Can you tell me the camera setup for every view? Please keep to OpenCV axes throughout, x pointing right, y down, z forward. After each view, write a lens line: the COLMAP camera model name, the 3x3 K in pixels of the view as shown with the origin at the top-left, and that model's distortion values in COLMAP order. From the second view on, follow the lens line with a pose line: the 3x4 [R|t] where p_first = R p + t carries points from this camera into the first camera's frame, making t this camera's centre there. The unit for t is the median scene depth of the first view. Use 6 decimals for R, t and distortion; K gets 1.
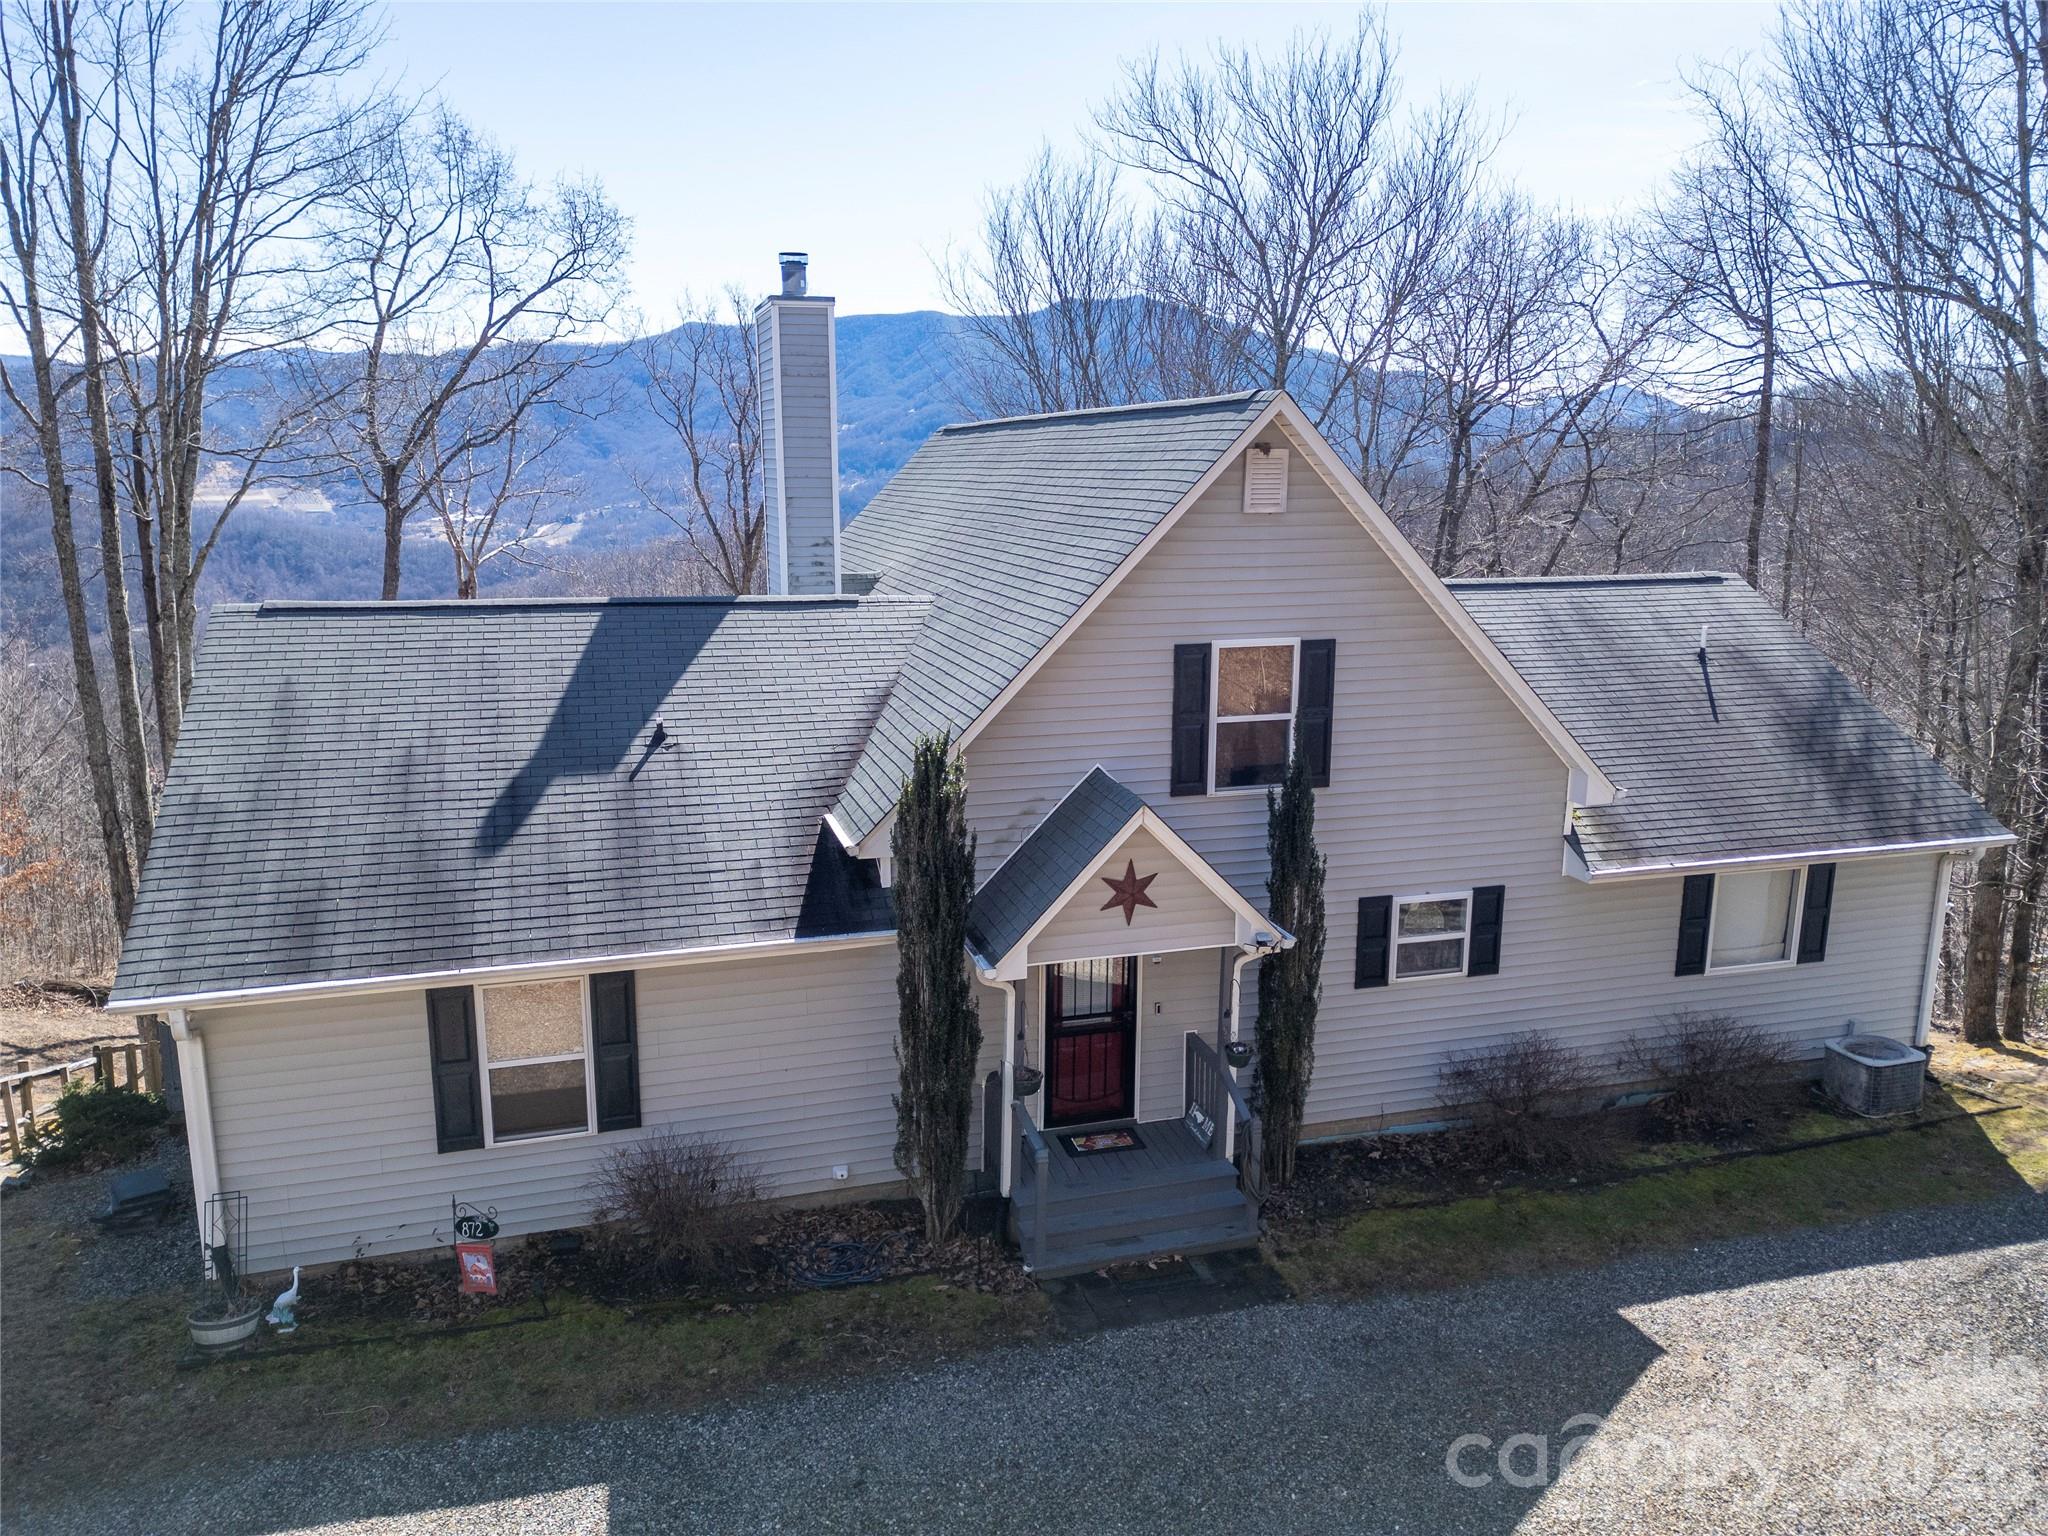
lens RADIAL K [[1455.0, 0, 1045.4], [0, 1455.0, 766.2], [0, 0, 1]] dist [0.107835, -0.113718]
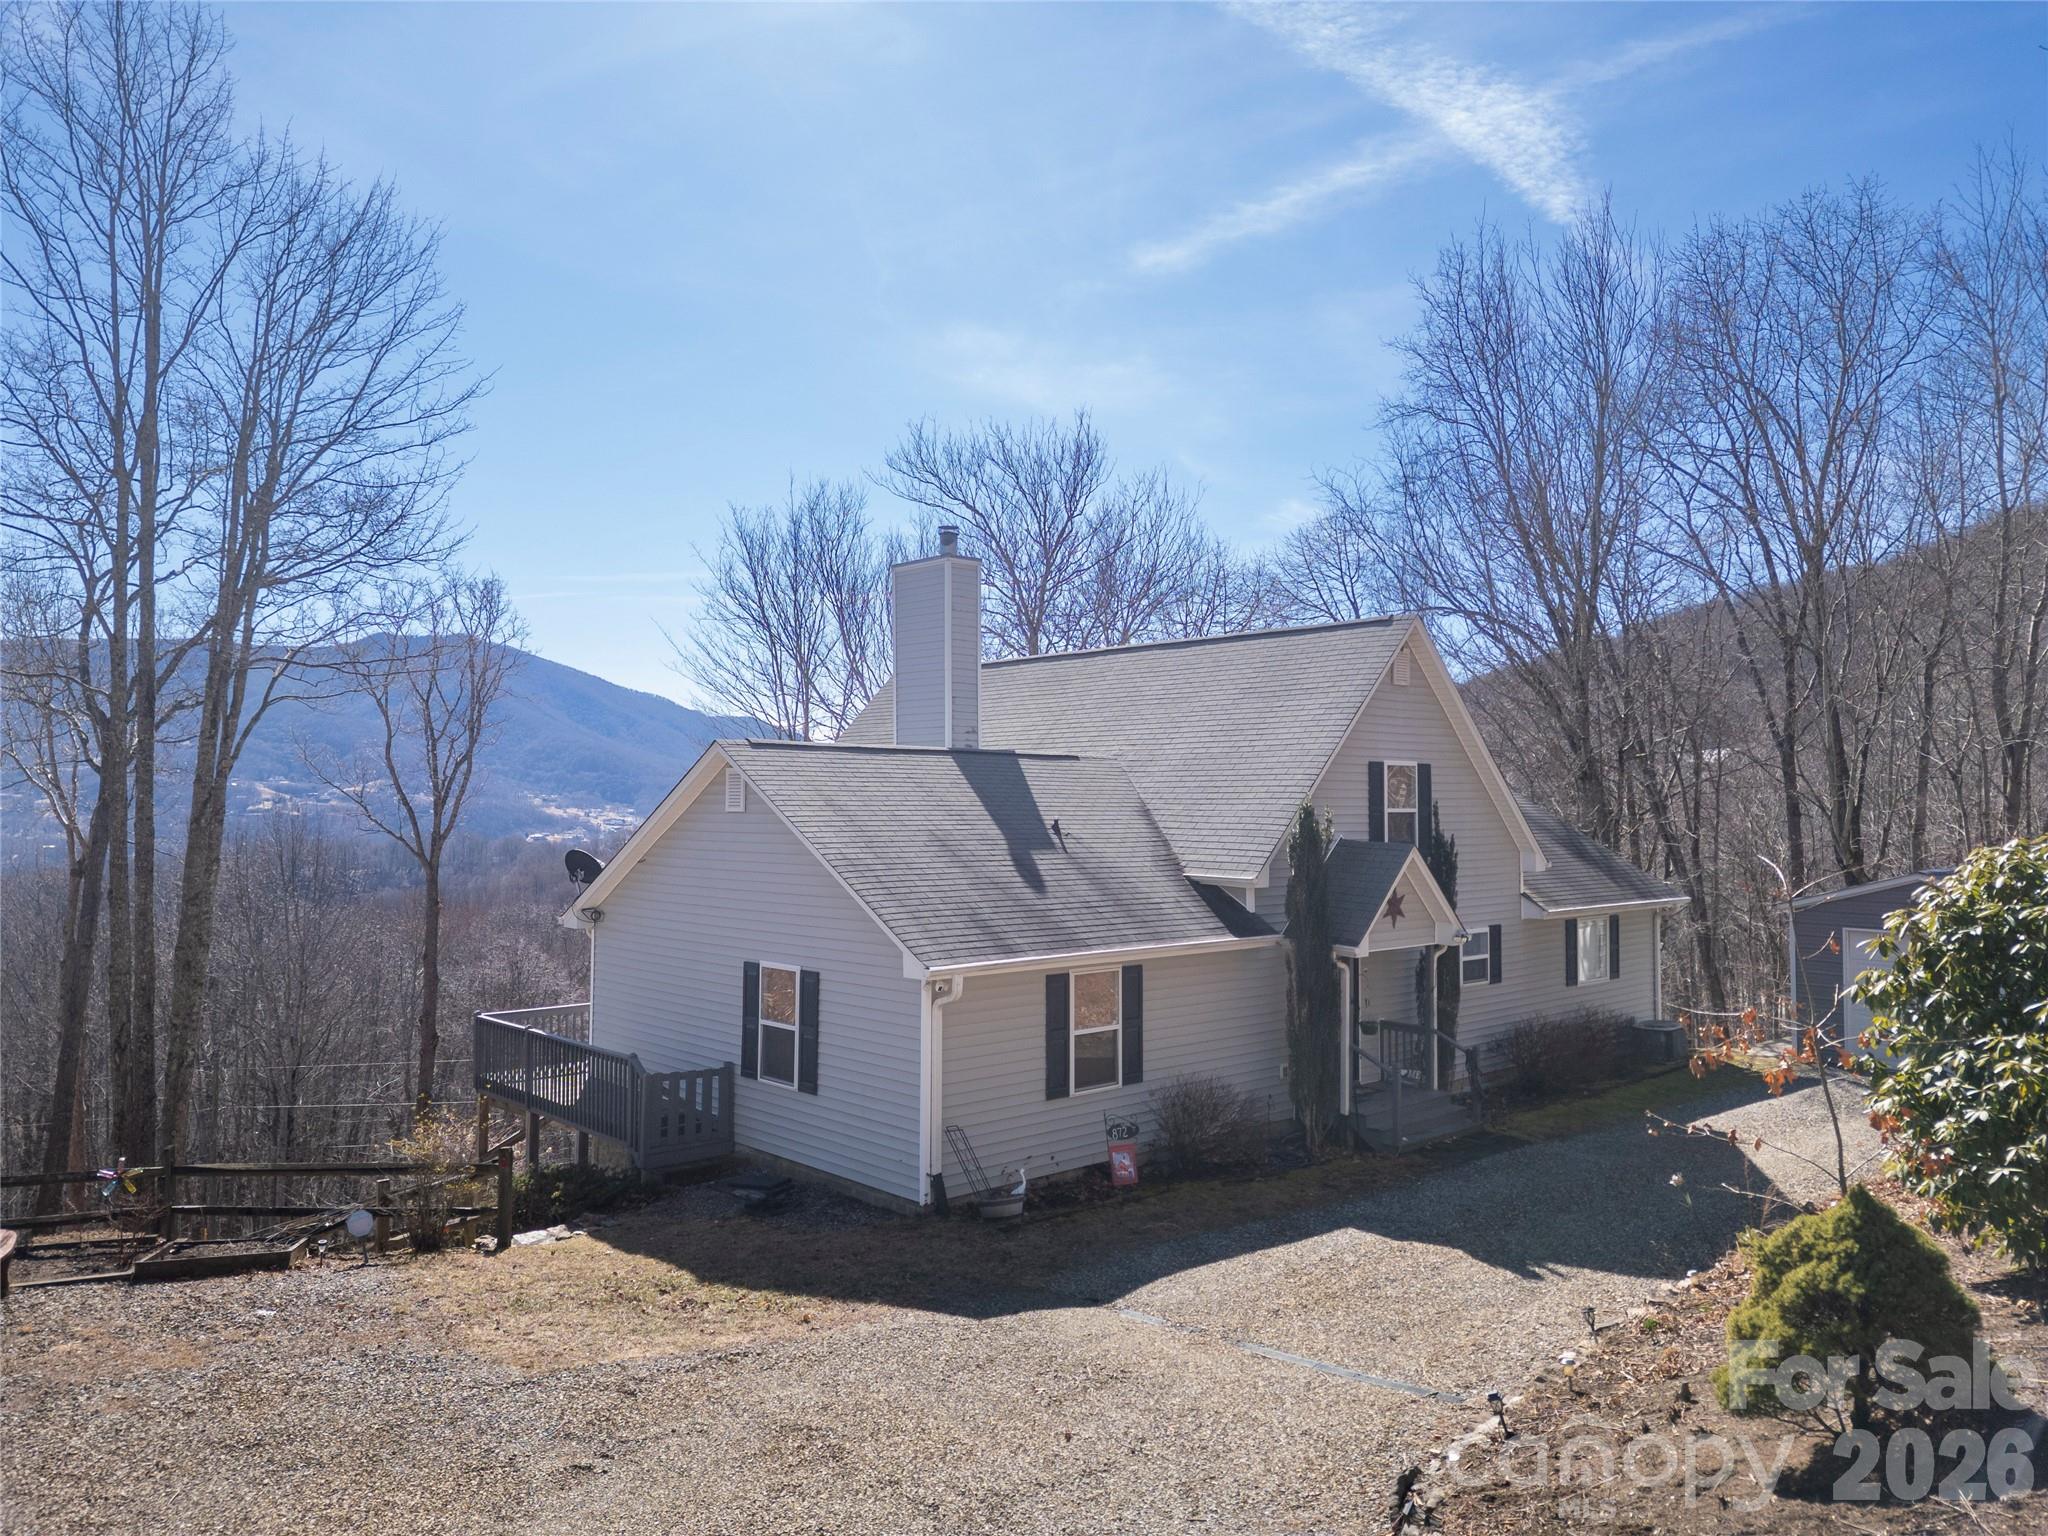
lens RADIAL K [[1455.0, 0, 1045.4], [0, 1455.0, 766.2], [0, 0, 1]] dist [0.107835, -0.113718]
pose [[0.889718, 0.012408, 0.456341, -1.005866], [0.094668, 0.972886, -0.211025, 0.237812], [-0.446586, 0.230954, 0.864419, -0.238784]]
